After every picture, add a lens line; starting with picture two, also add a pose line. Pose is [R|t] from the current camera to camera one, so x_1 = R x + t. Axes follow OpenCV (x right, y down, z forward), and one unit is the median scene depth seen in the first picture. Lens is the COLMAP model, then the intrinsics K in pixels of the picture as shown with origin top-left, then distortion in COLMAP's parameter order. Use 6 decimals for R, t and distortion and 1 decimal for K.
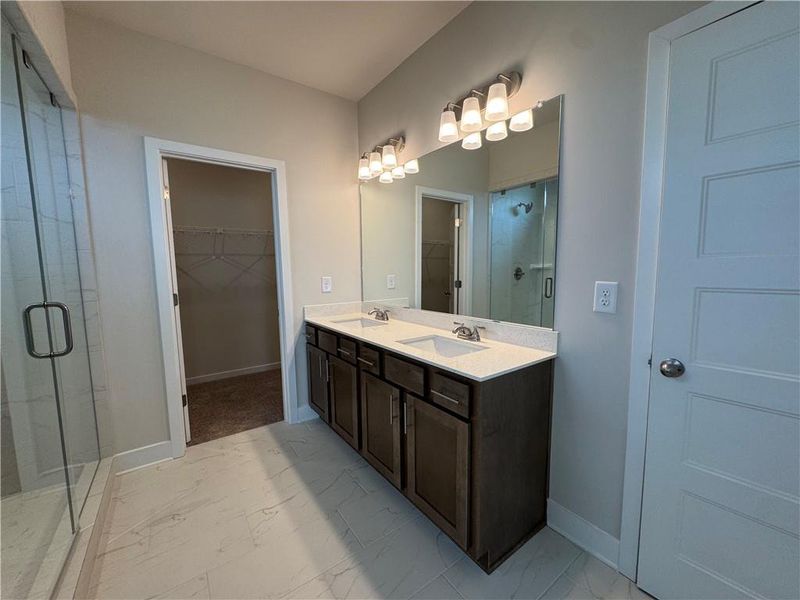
lens RADIAL K [[321.8, 0, 400.0], [0, 321.8, 300.0], [0, 0, 1]] dist [-0.001443, 0.000016]
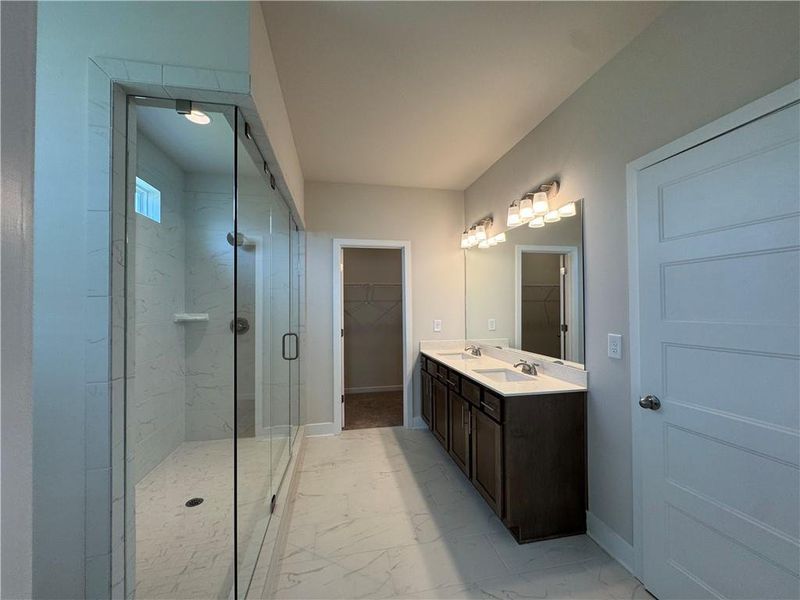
lens RADIAL K [[321.8, 0, 400.0], [0, 321.8, 300.0], [0, 0, 1]] dist [-0.001443, 0.000016]
pose [[0.908816, -0.000793, -0.417196, 0.262131], [-0.046318, 0.993625, -0.102786, -0.013959], [0.414617, 0.112737, 0.902986, -0.390383]]
